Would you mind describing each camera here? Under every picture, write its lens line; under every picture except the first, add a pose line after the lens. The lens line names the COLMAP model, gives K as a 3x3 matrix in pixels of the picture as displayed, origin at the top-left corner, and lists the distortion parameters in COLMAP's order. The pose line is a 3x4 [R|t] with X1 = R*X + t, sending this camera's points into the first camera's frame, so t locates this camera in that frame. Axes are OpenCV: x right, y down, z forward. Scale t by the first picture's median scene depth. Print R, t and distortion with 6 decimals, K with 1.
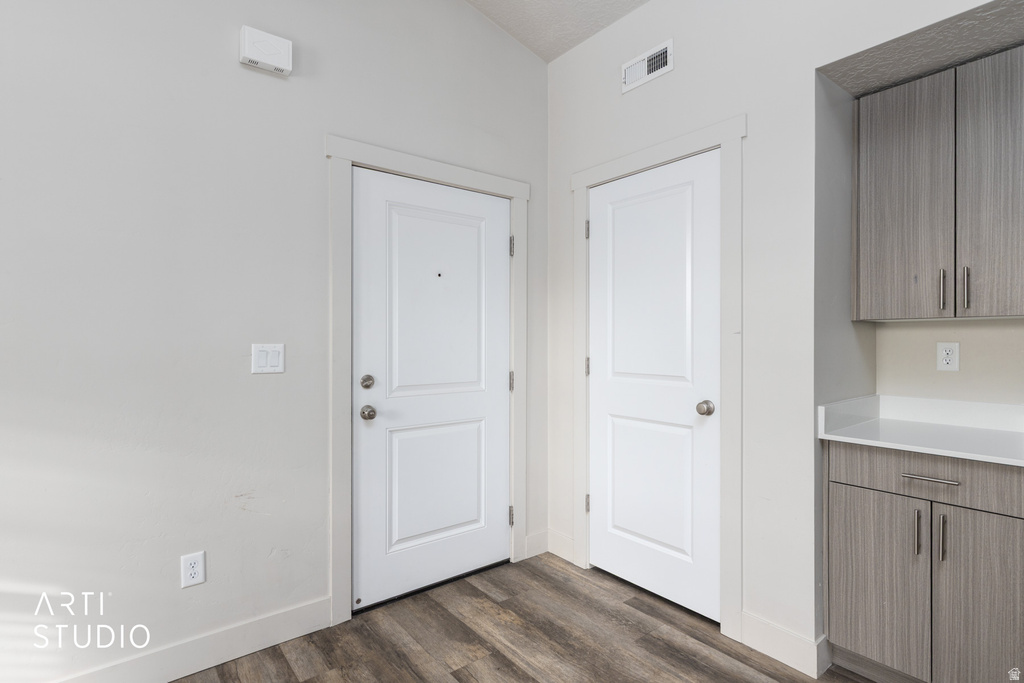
lens RADIAL K [[518.6, 0, 510.4], [0, 518.6, 339.6], [0, 0, 1]] dist [0.000451, -0.000156]
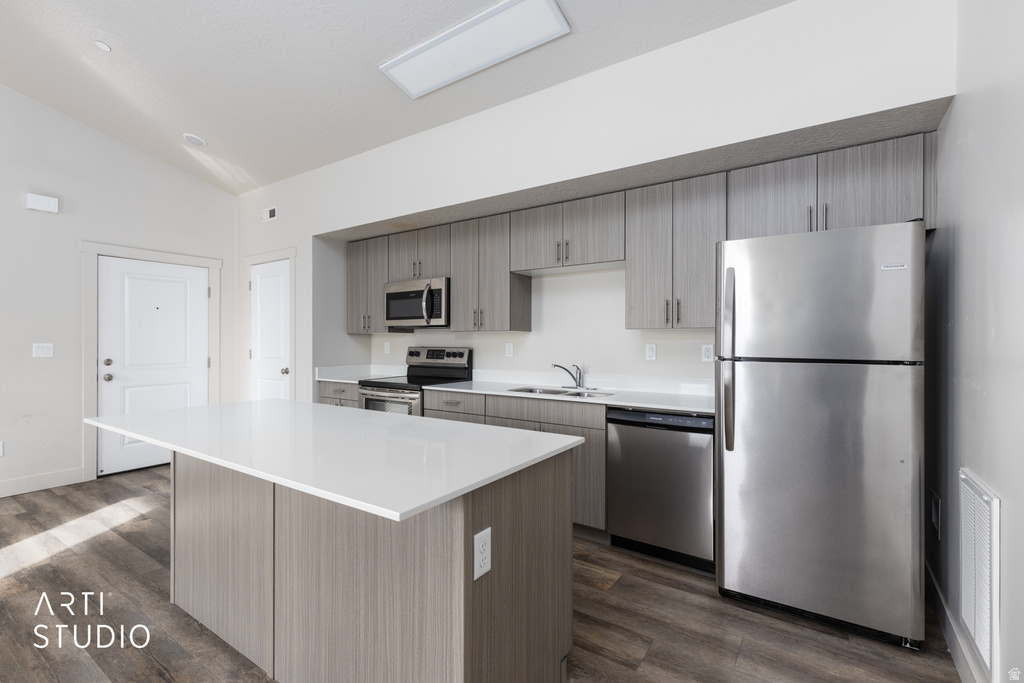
lens RADIAL K [[460.4, 0, 512.3], [0, 460.4, 340.5], [0, 0, 1]] dist [0.002207, -0.000079]
pose [[0.951202, 0.000647, 0.308567, 0.764368], [0.000296, 0.999995, -0.003008, 0.003885], [-0.308568, 0.002953, 0.951198, -1.363007]]
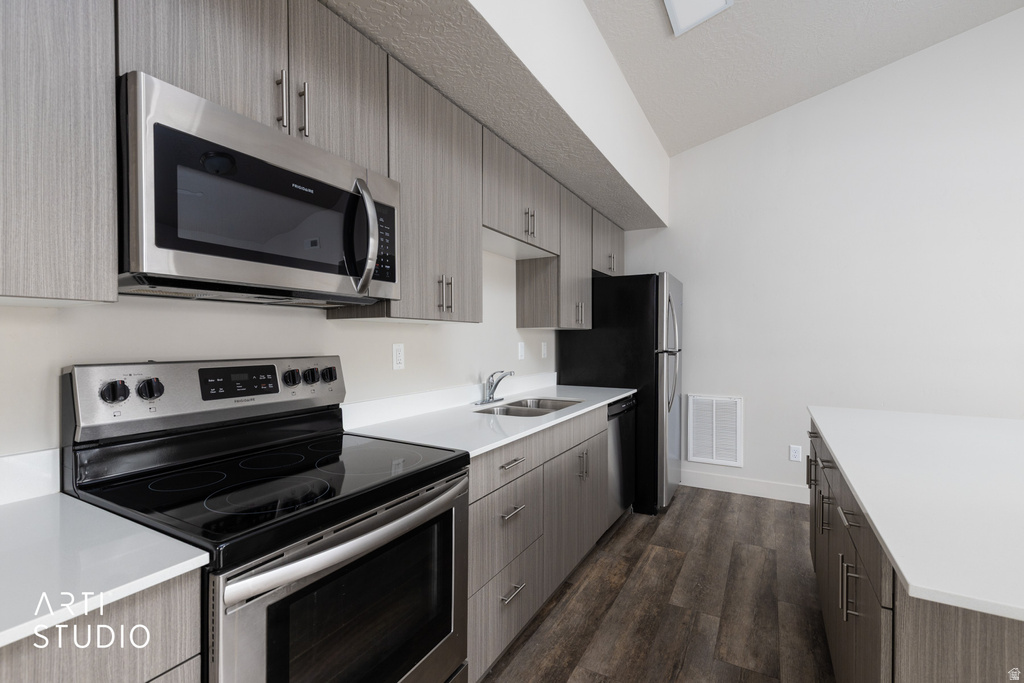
lens RADIAL K [[461.8, 0, 509.9], [0, 461.8, 342.0], [0, 0, 1]] dist [0.009101, -0.000001]
pose [[-0.387058, -0.007673, 0.922023, 0.303919], [0.000154, 0.999965, 0.008386, -0.003444], [-0.922055, 0.003388, -0.387043, 0.621780]]
